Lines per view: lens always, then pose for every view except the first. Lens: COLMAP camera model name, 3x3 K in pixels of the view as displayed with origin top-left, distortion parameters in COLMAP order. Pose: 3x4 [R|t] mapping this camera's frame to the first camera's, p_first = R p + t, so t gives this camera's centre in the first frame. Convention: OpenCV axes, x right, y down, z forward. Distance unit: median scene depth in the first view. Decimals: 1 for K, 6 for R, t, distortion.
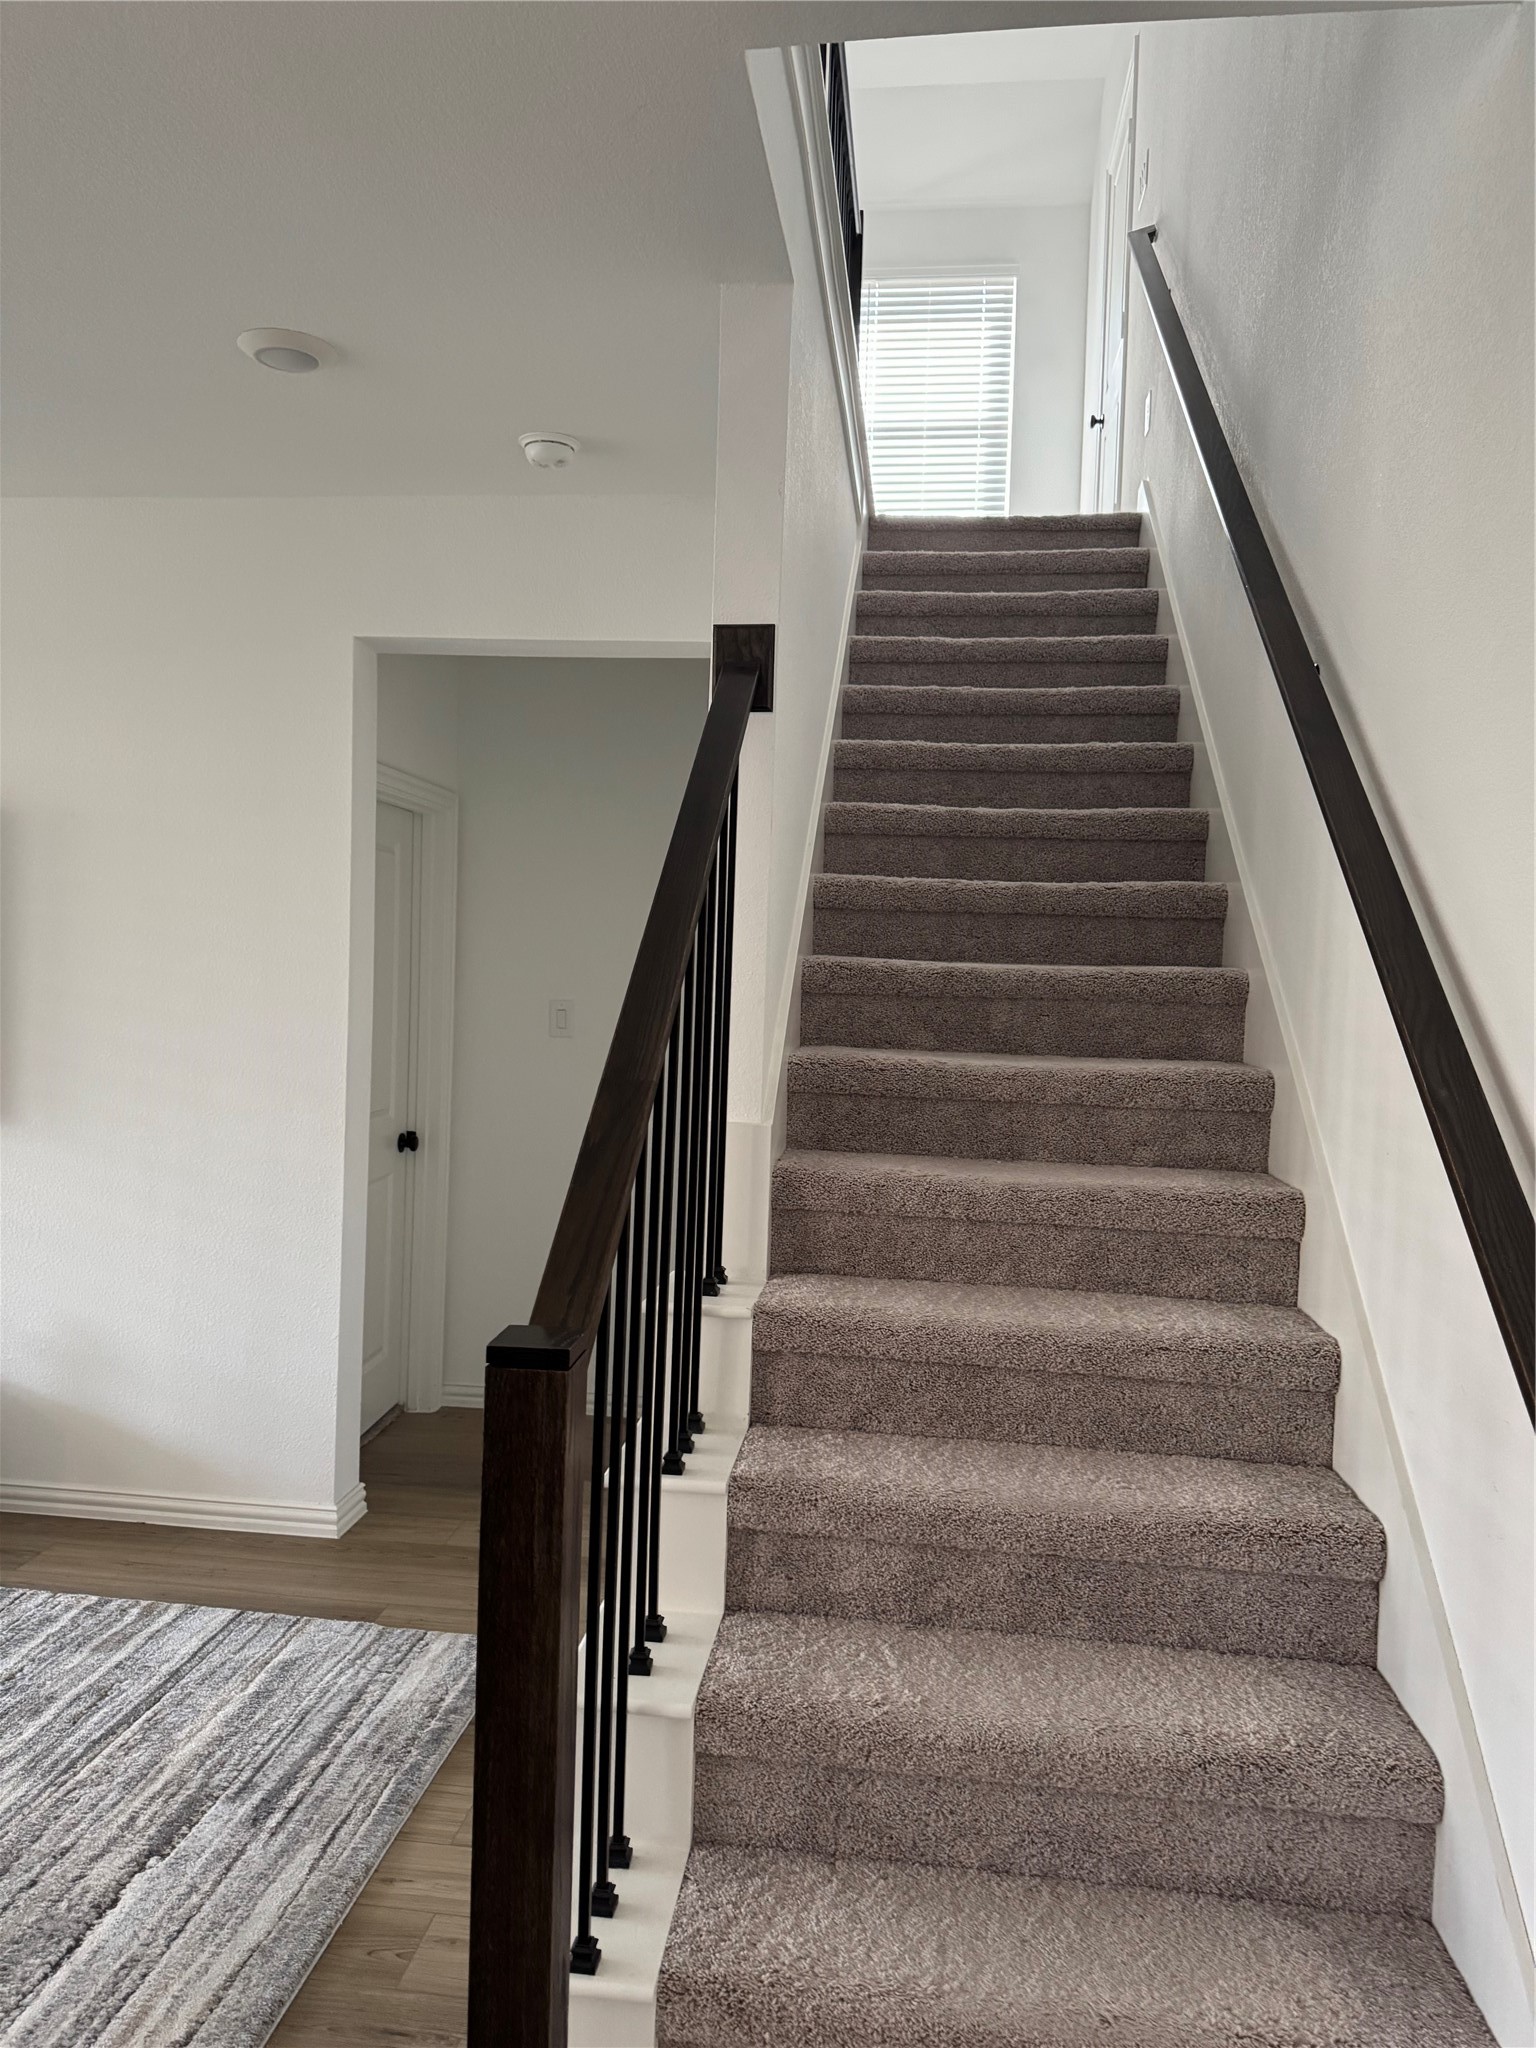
lens RADIAL K [[1441.9, 0, 766.3], [0, 1441.9, 1025.6], [0, 0, 1]] dist [0.005191, 0.002185]
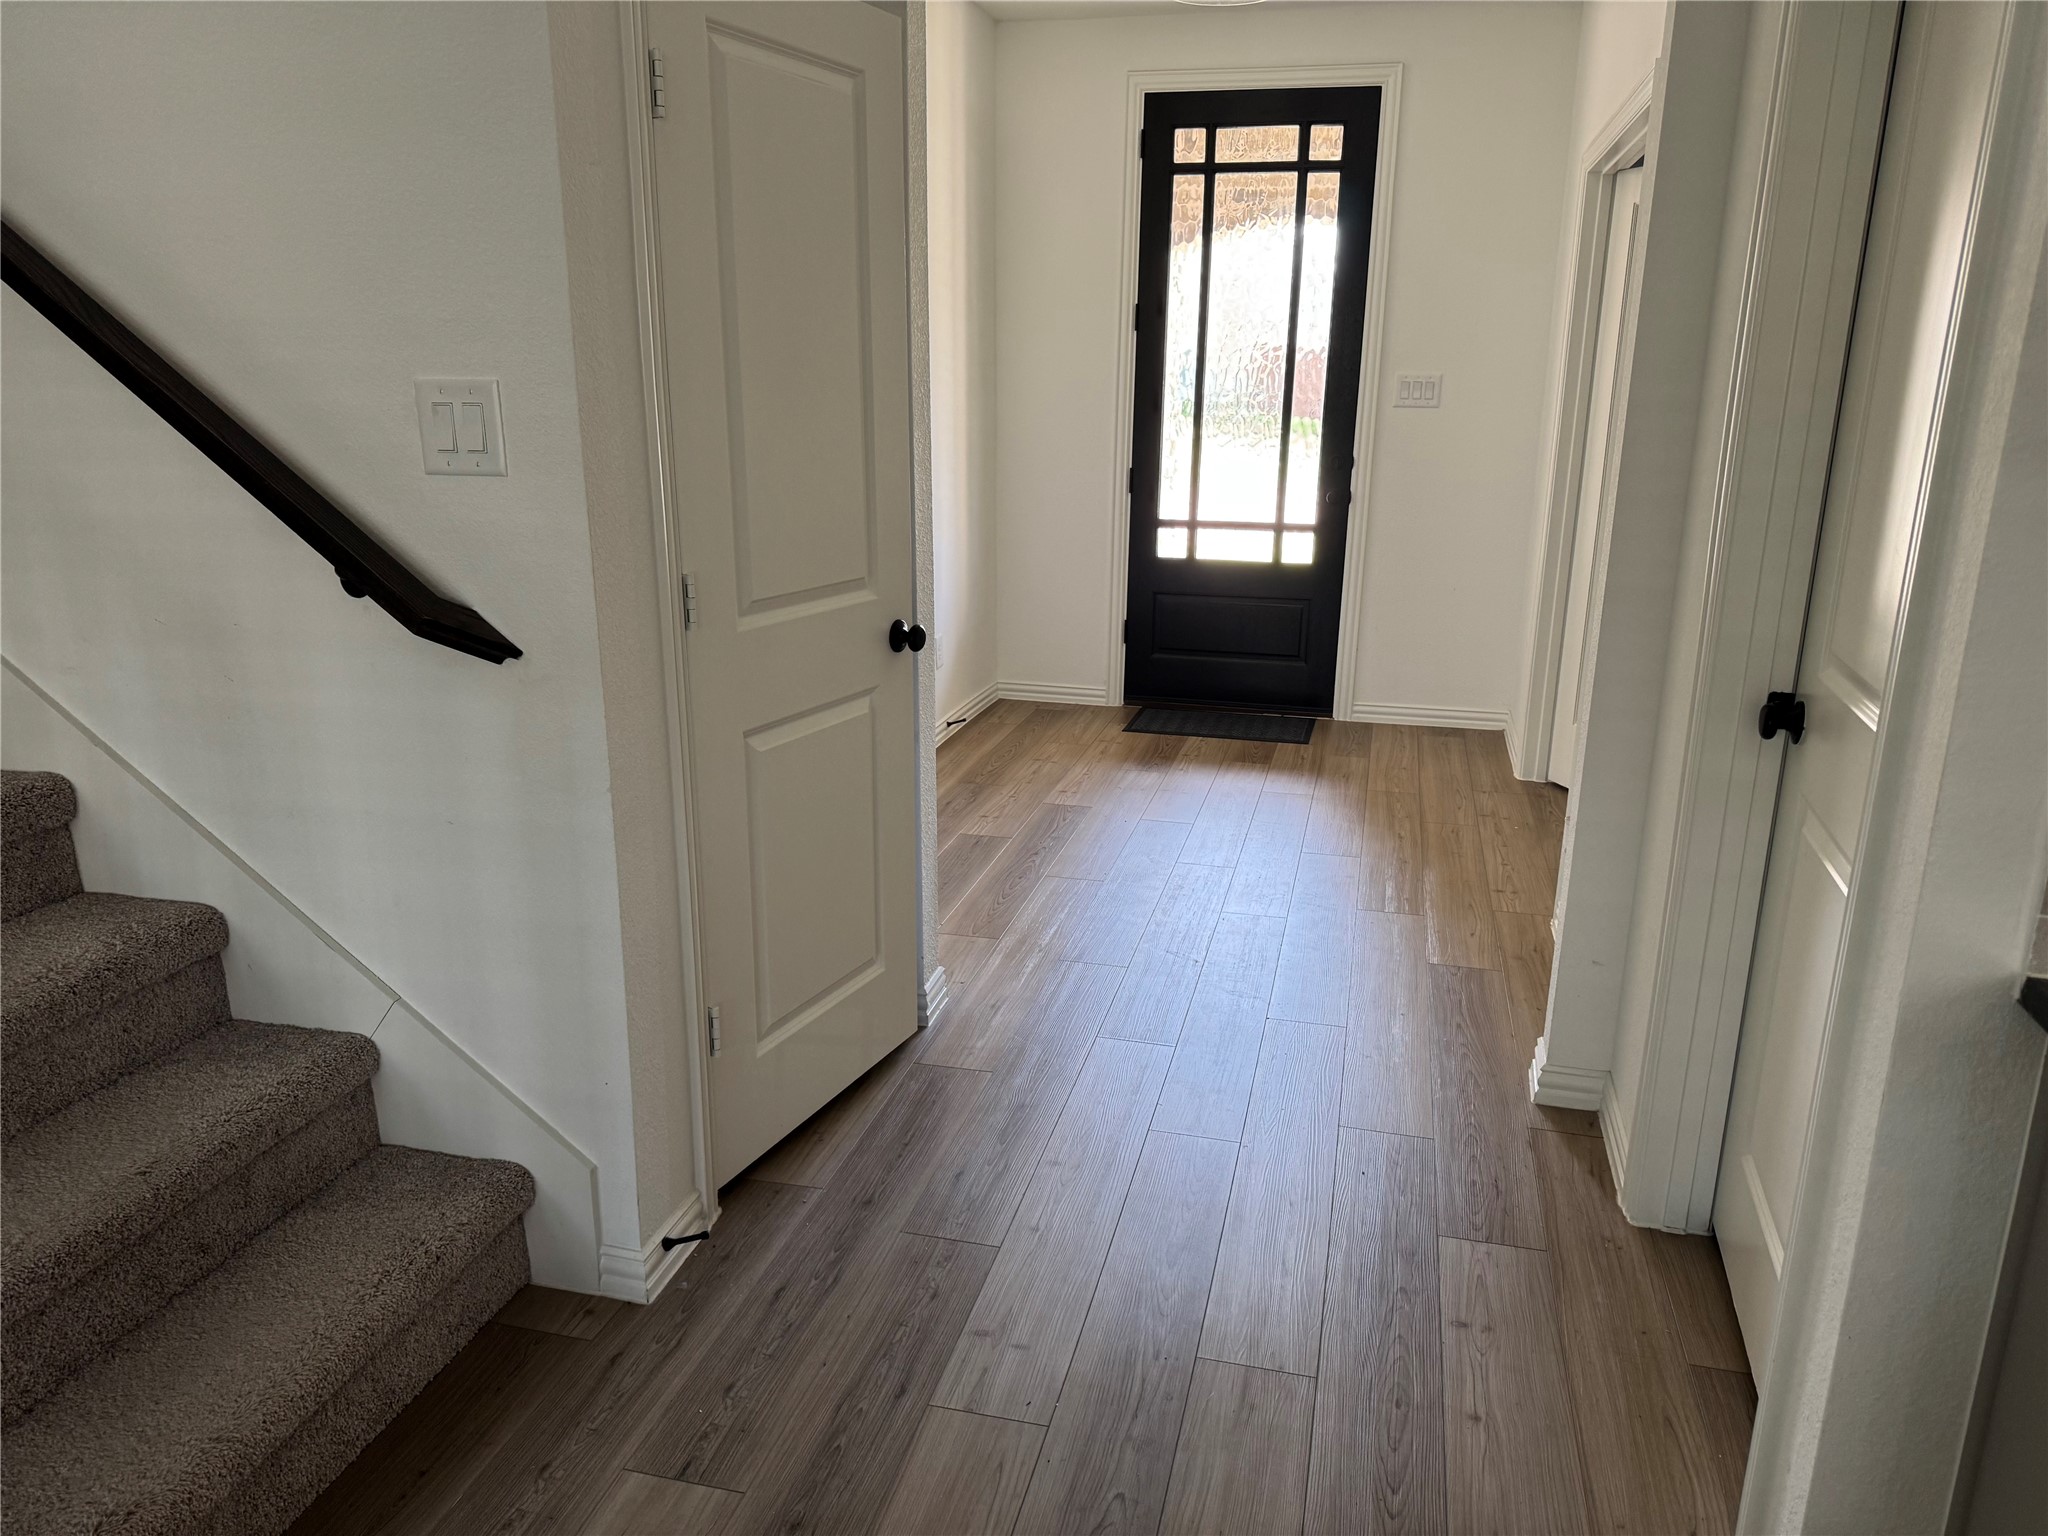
lens RADIAL K [[1441.9, 0, 1024.5], [0, 1441.9, 769.9], [0, 0, 1]] dist [0.005191, 0.002185]
pose [[0.134968, -0.299381, 0.944539, -0.619563], [0.028116, 0.954035, 0.298373, 0.026570], [-0.990451, -0.013714, 0.137182, 0.101750]]
